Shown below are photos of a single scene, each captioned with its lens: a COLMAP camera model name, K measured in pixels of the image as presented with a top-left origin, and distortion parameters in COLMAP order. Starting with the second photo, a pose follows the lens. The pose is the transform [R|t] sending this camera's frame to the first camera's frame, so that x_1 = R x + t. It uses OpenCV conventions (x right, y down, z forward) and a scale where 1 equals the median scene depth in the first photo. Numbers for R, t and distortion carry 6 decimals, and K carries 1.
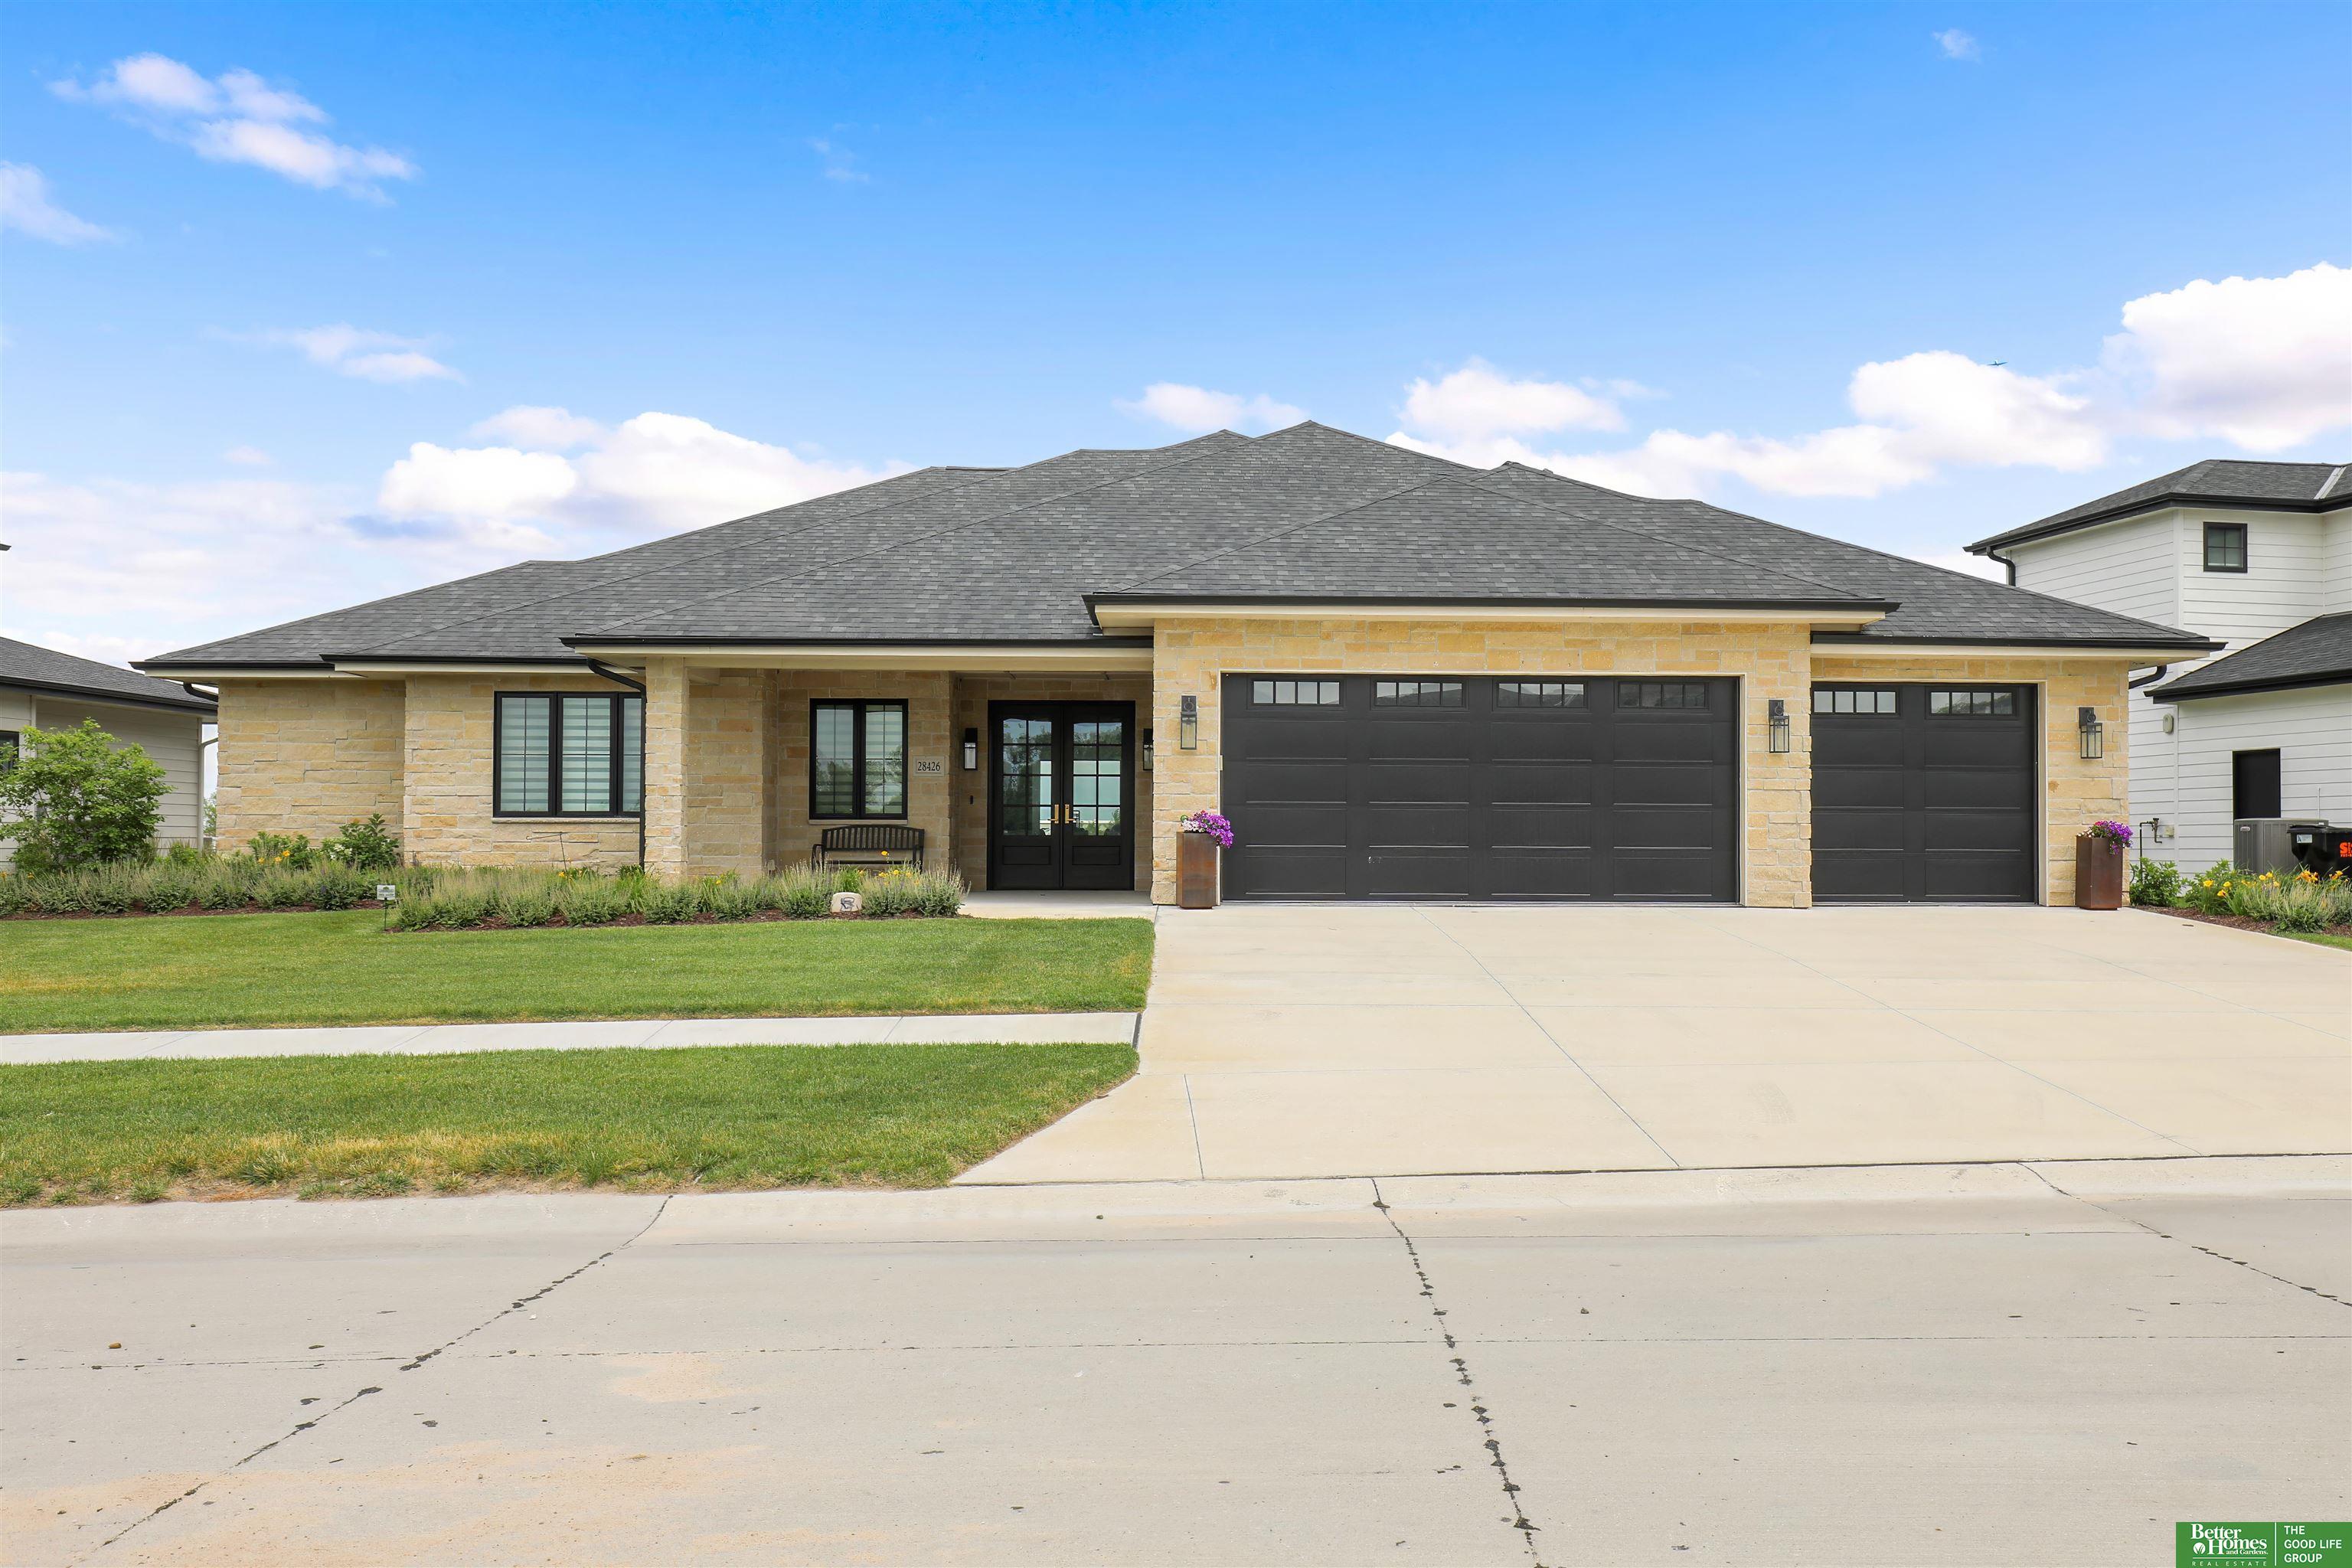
lens RADIAL K [[2018.1, 0, 1179.6], [0, 2018.1, 776.4], [0, 0, 1]] dist [-0.004798, -0.006542]
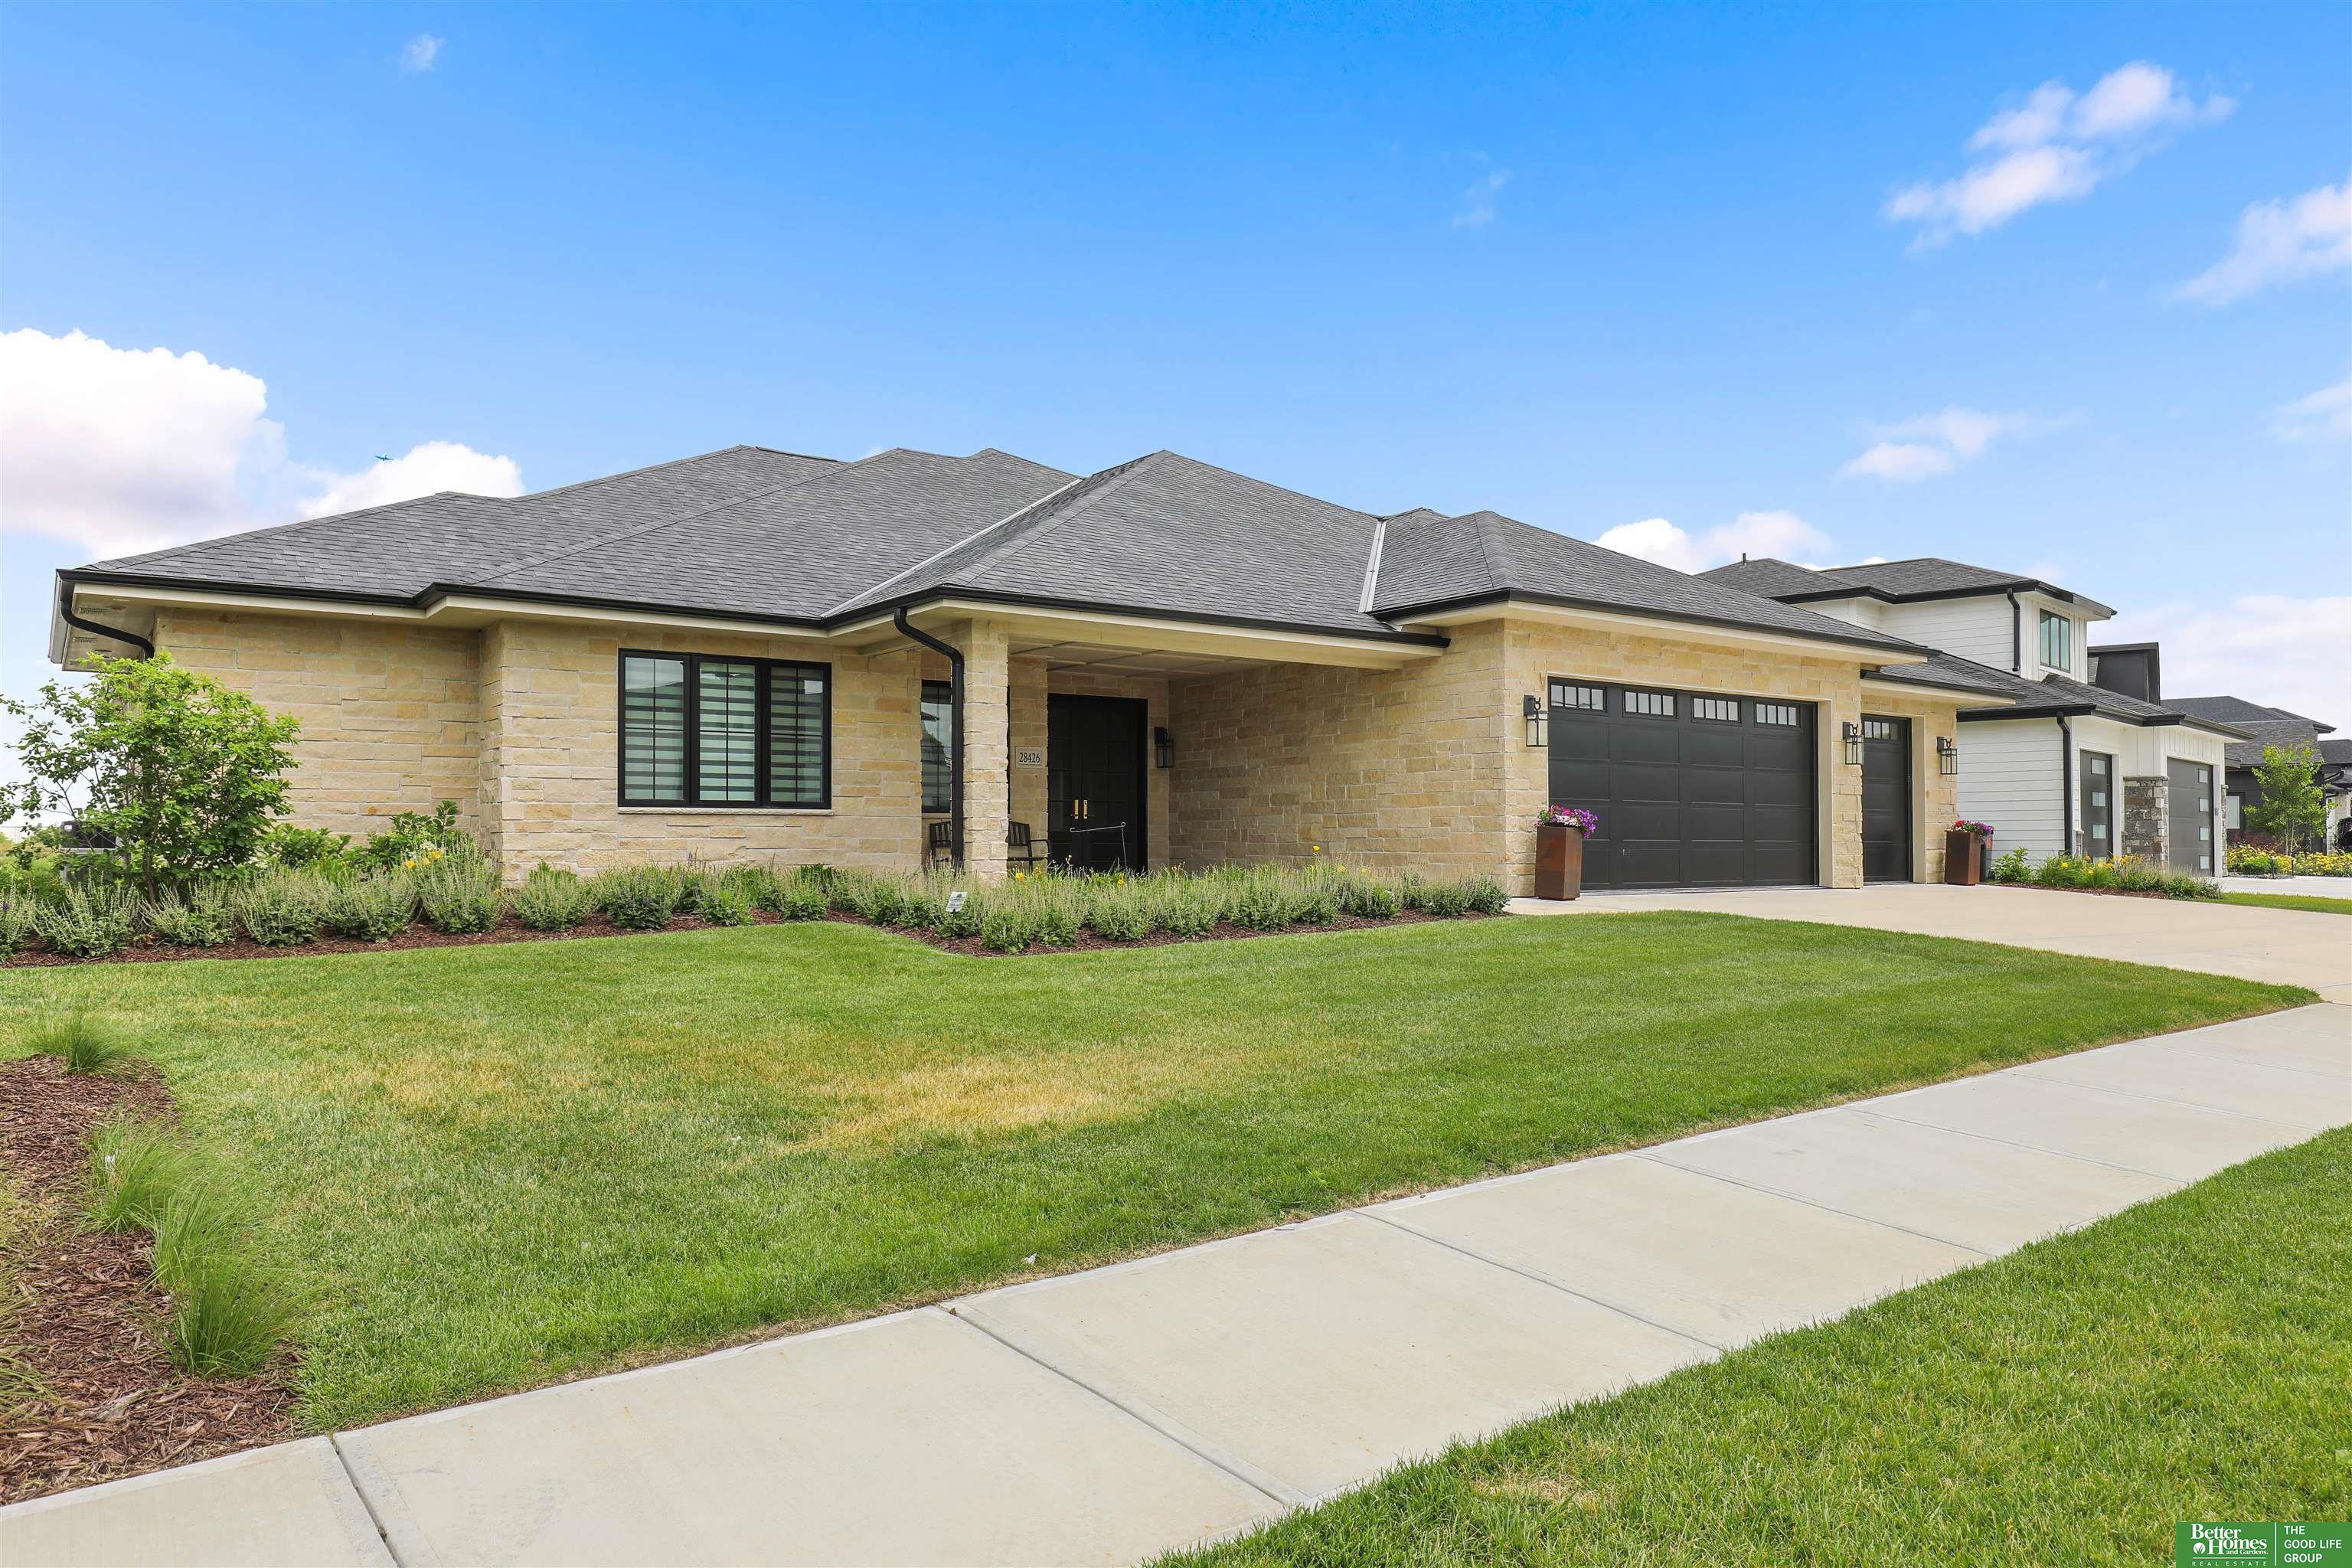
lens RADIAL K [[1557.5, 0, 1168.1], [0, 1557.5, 796.2], [0, 0, 1]] dist [-0.007574, -0.000400]
pose [[0.834489, 0.013301, 0.550865, -0.579621], [-0.017035, 0.999854, 0.001664, 0.013369], [-0.550762, -0.010773, 0.834593, 0.428245]]
